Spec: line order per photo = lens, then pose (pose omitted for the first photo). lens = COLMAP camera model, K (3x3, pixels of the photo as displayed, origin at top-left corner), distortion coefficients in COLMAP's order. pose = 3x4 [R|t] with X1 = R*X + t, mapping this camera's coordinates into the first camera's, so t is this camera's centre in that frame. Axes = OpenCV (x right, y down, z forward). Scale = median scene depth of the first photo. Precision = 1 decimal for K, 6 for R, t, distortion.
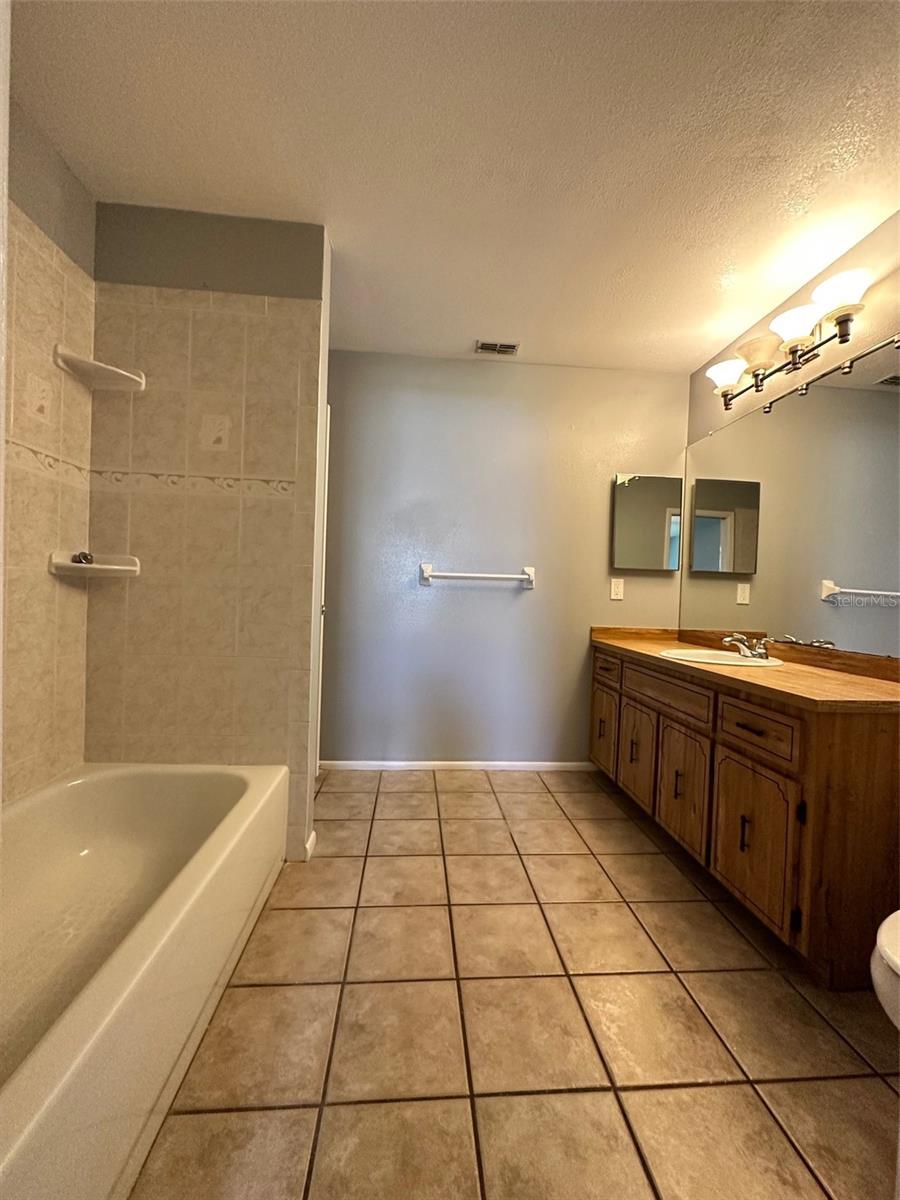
lens RADIAL K [[479.7, 0, 451.1], [0, 479.7, 599.6], [0, 0, 1]] dist [-0.003578, 0.000968]
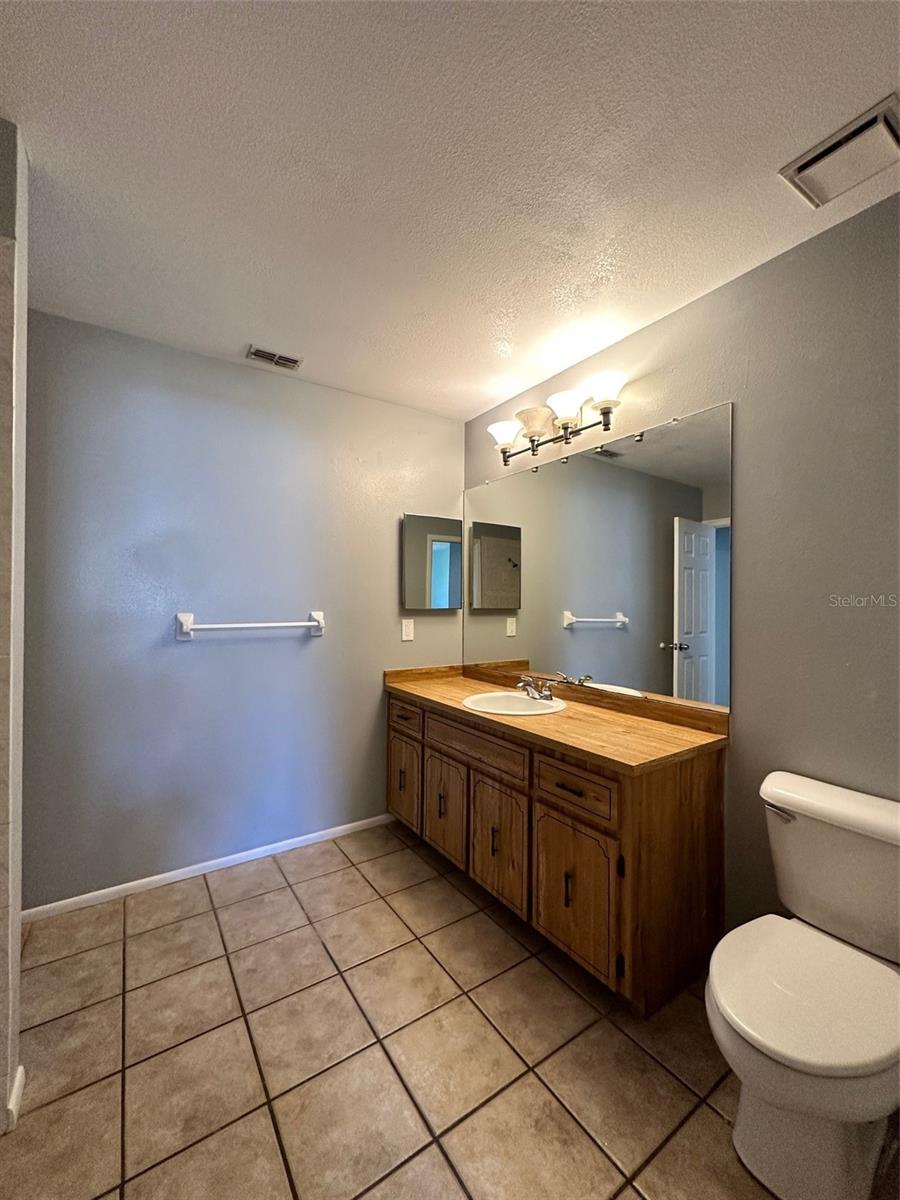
lens RADIAL K [[479.7, 0, 451.0], [0, 479.7, 599.7], [0, 0, 1]] dist [-0.003578, 0.000968]
pose [[0.868897, -0.026989, 0.494257, -0.089893], [0.031393, 0.999507, -0.000611, -0.122549], [-0.493997, 0.016047, 0.869315, 0.160518]]
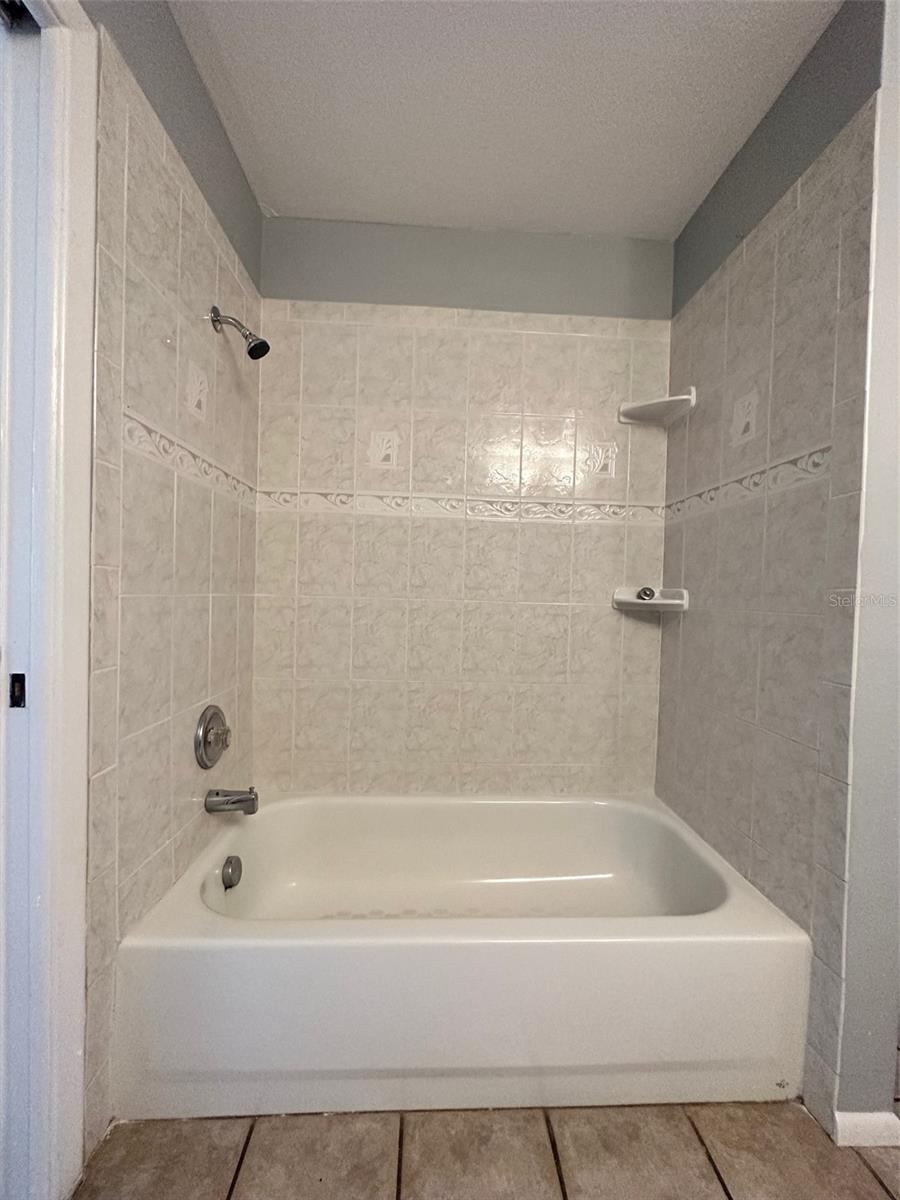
lens RADIAL K [[479.7, 0, 451.9], [0, 479.7, 600.0], [0, 0, 1]] dist [-0.003578, 0.000968]
pose [[-0.034229, -0.022615, -0.999158, 0.262339], [-0.044107, 0.998804, -0.021096, -0.028959], [0.998440, 0.043348, -0.035185, 0.573141]]
